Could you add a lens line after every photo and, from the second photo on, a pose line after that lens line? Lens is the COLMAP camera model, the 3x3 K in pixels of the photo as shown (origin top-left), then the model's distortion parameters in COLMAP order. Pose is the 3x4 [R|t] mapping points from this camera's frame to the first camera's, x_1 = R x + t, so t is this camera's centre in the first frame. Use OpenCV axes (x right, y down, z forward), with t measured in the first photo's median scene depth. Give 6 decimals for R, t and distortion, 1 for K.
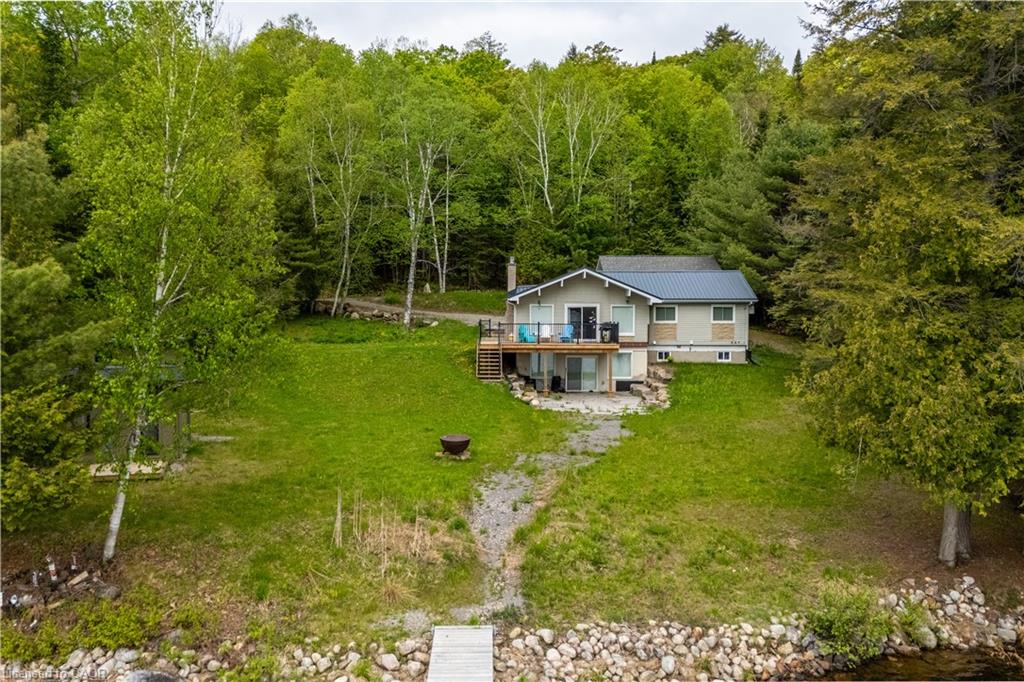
lens RADIAL K [[737.6, 0, 512.0], [0, 737.6, 341.0], [0, 0, 1]] dist [0.049181, -0.003715]
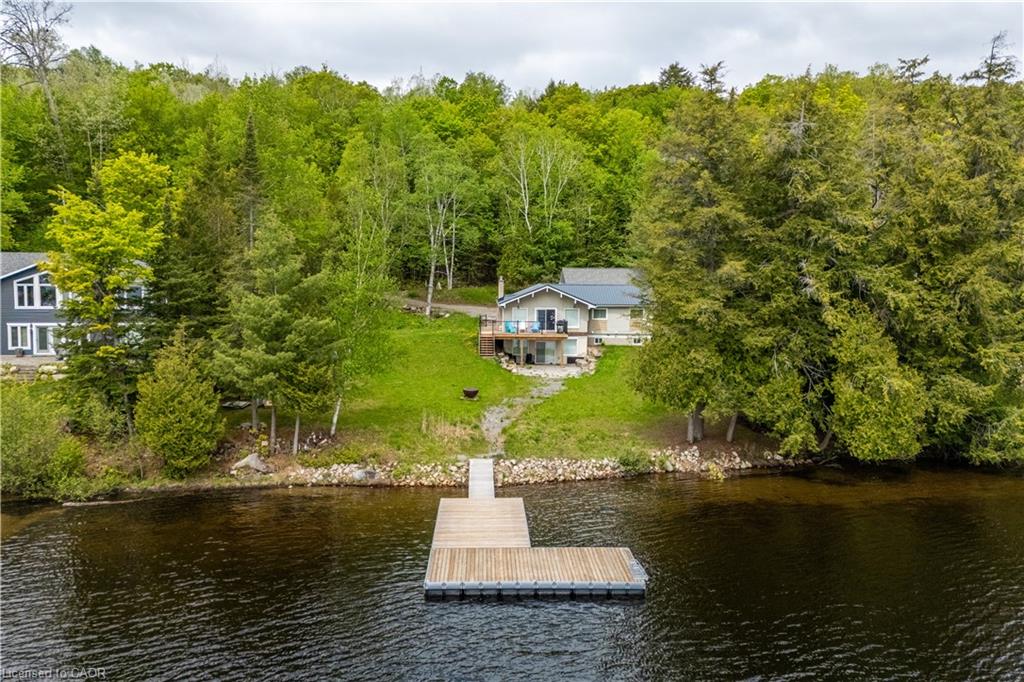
lens RADIAL K [[737.6, 0, 512.0], [0, 737.6, 341.0], [0, 0, 1]] dist [0.049181, -0.003715]
pose [[0.999858, 0.006600, 0.015536, -0.000517], [-0.007303, 0.998930, 0.045666, -0.050472], [-0.015218, -0.045773, 0.998836, -0.561944]]
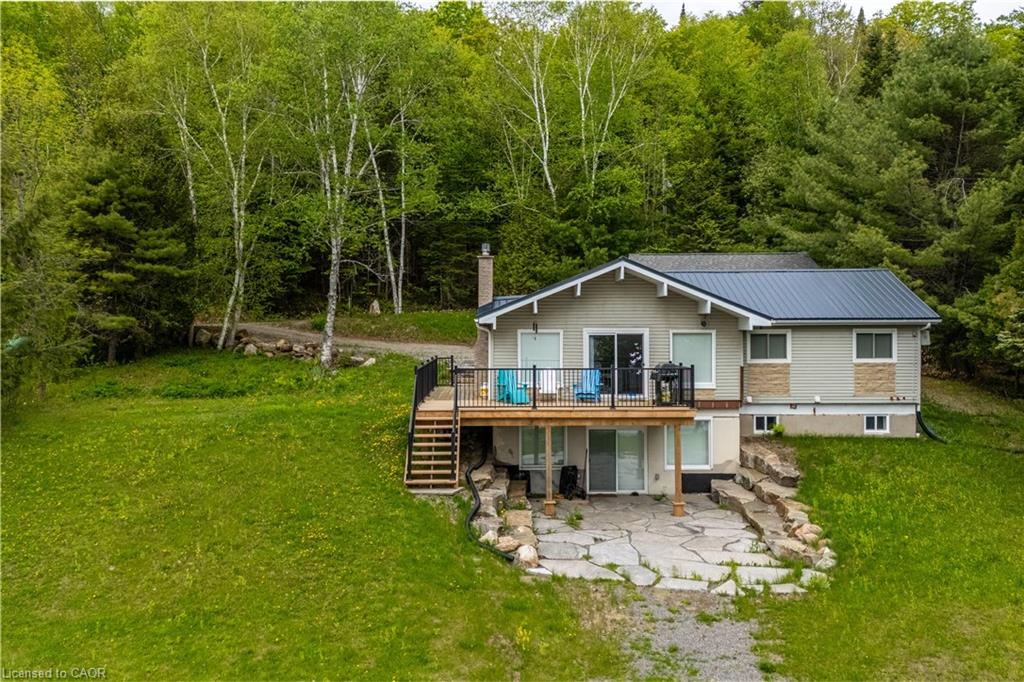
lens RADIAL K [[737.6, 0, 512.0], [0, 737.6, 341.0], [0, 0, 1]] dist [0.049181, -0.003715]
pose [[0.999981, -0.006102, 0.000736, 0.019621], [0.006123, 0.999418, -0.033569, -0.023983], [-0.000531, 0.033573, 0.999436, 0.467605]]
